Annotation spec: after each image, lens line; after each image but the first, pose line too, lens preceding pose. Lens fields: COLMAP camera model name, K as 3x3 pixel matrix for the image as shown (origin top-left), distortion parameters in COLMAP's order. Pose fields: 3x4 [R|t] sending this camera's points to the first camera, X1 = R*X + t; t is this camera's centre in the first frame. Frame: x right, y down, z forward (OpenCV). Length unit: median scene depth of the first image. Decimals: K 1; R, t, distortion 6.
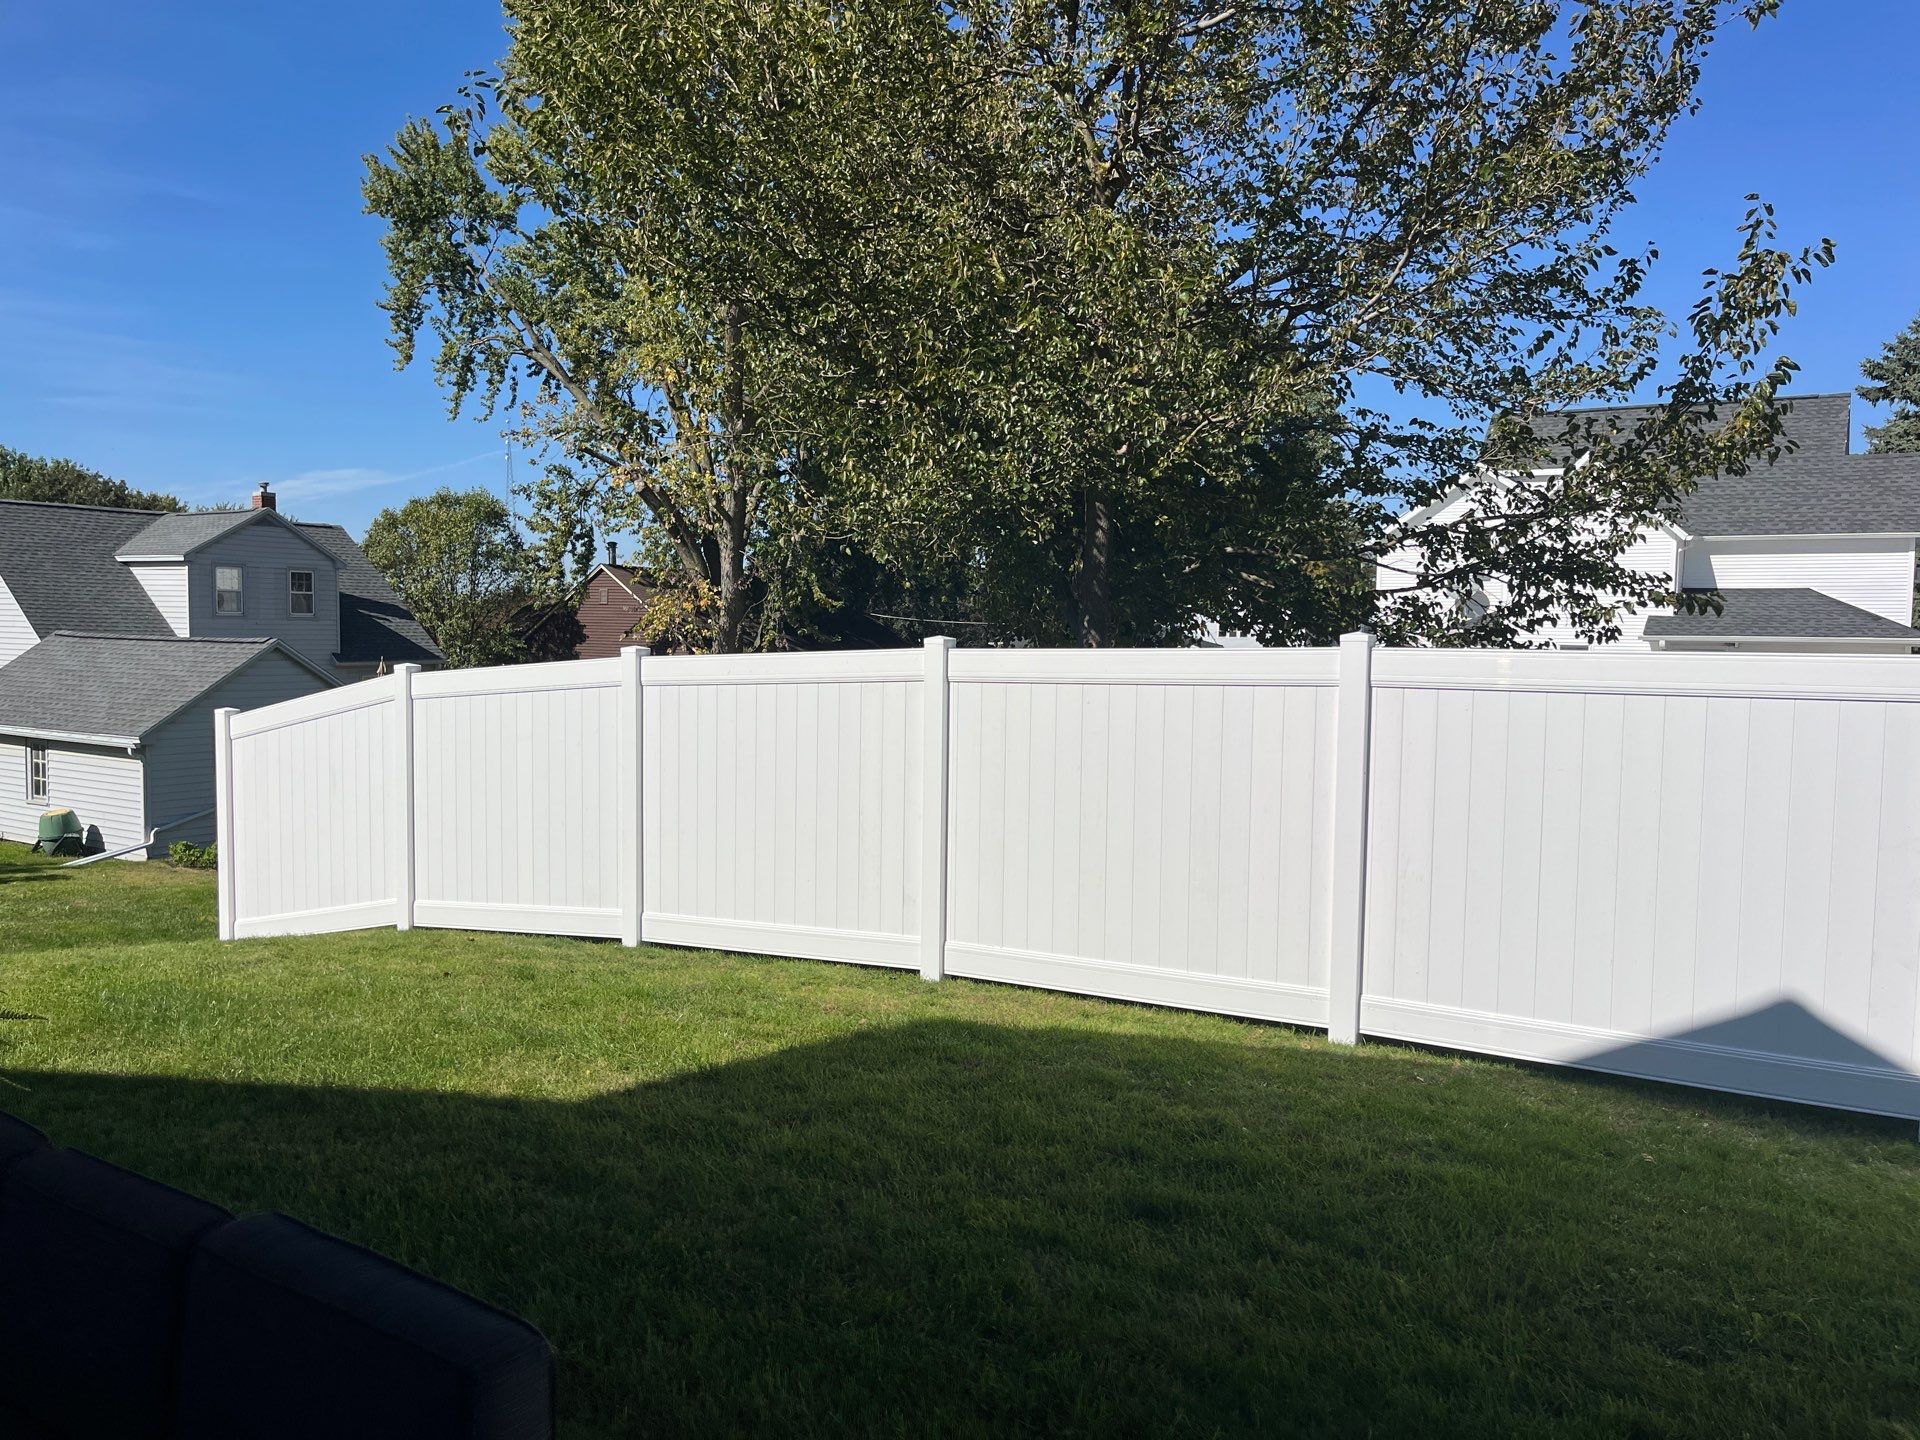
lens RADIAL K [[1437.1, 0, 973.6], [0, 1437.1, 719.8], [0, 0, 1]] dist [0.066598, -0.088307]
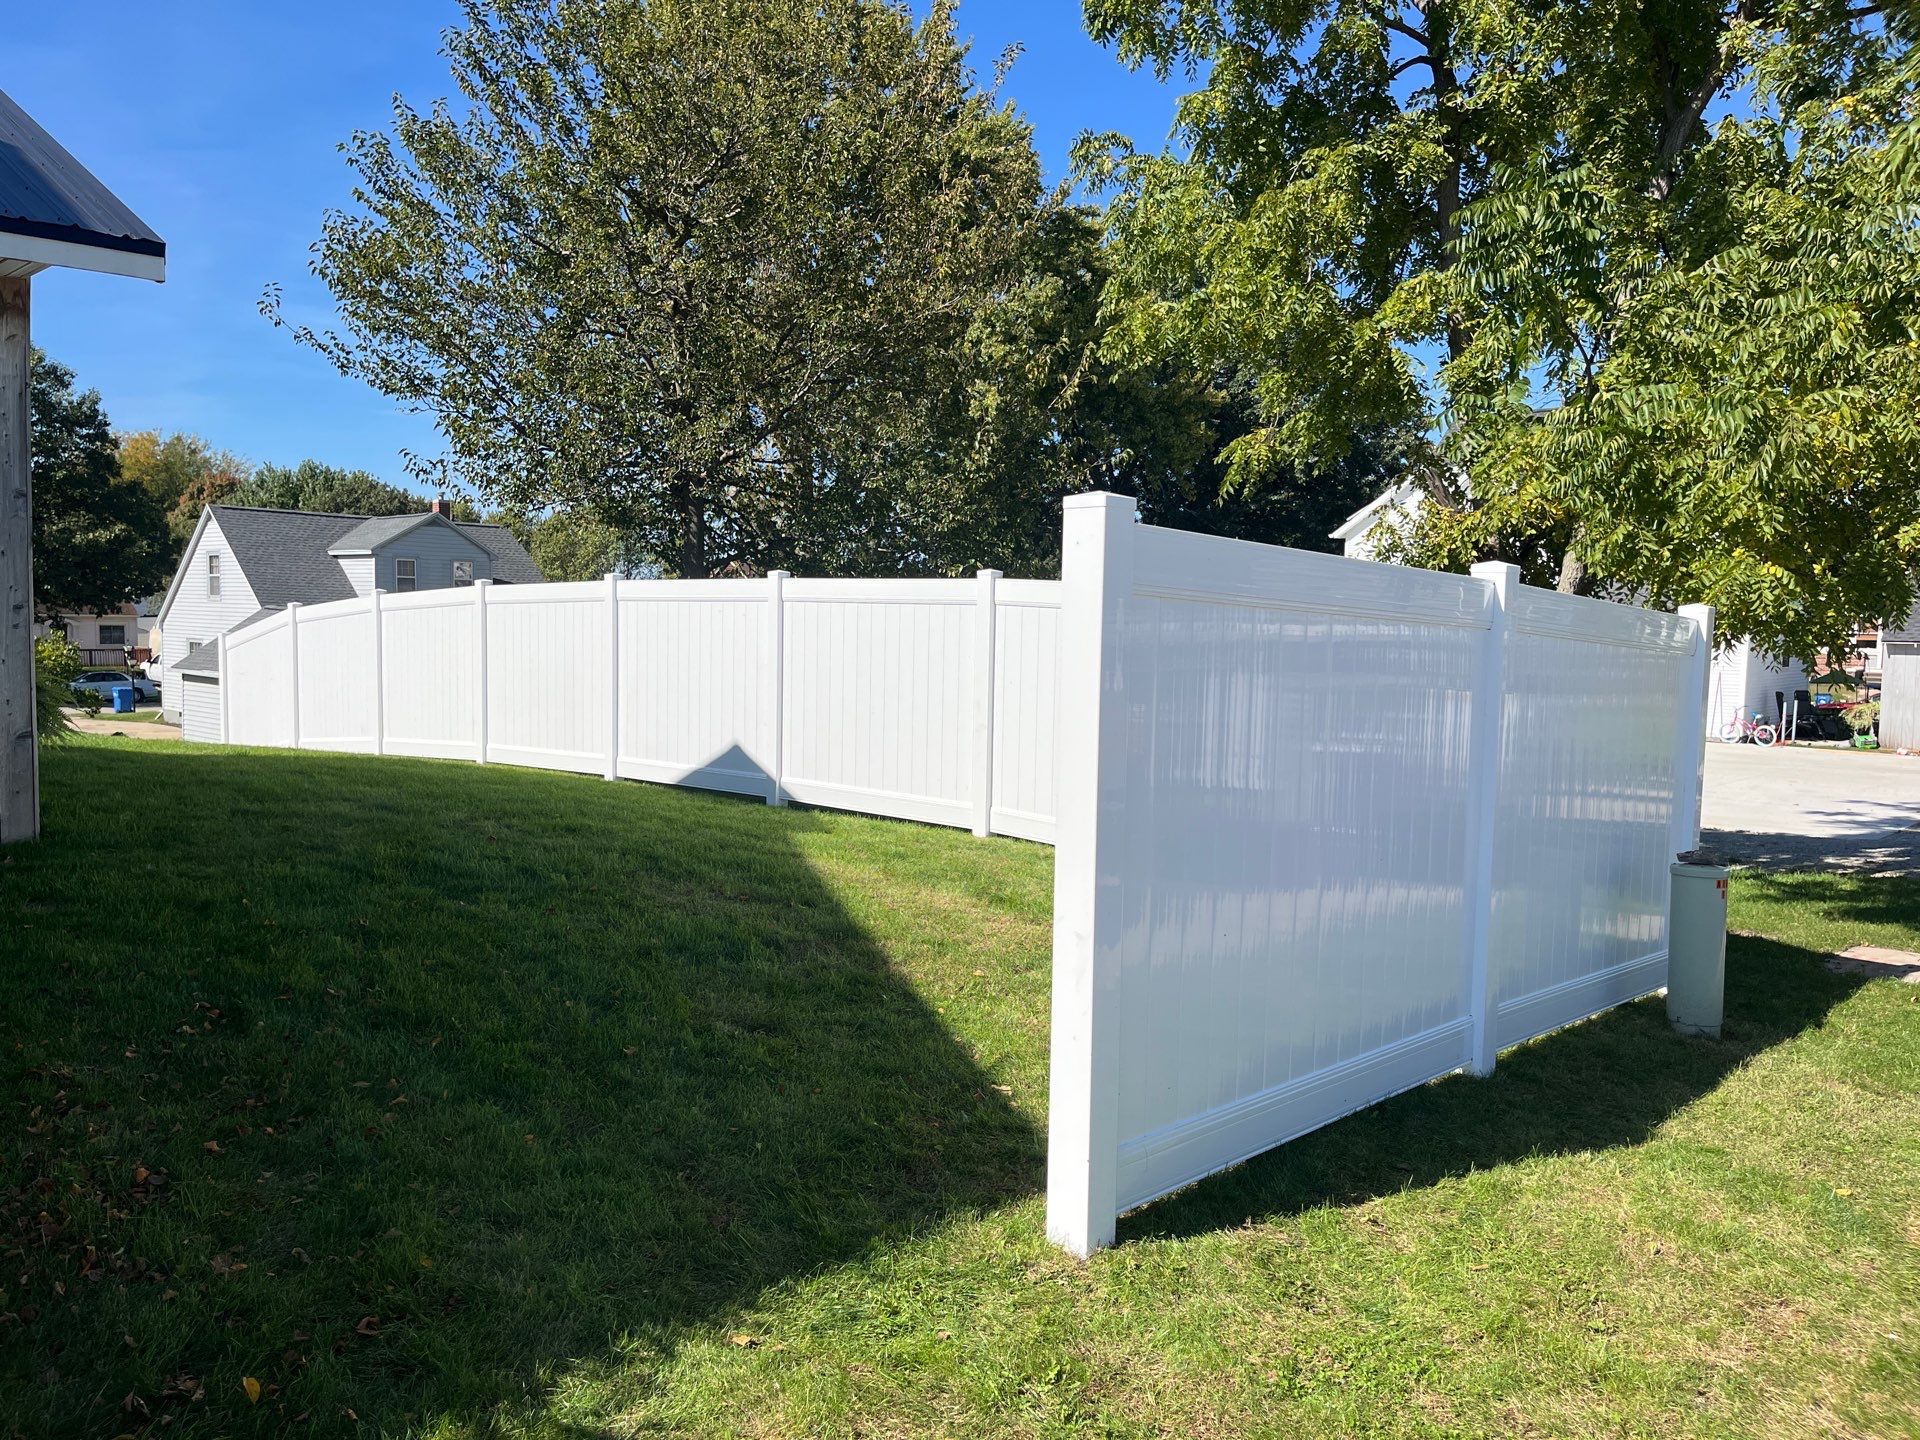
lens RADIAL K [[1437.1, 0, 960.4], [0, 1437.1, 722.8], [0, 0, 1]] dist [0.066598, -0.088307]
pose [[0.982644, 0.020757, -0.184337, 0.195252], [-0.020359, 0.999785, 0.004052, 0.022345], [0.184382, -0.000229, 0.982855, -0.153001]]
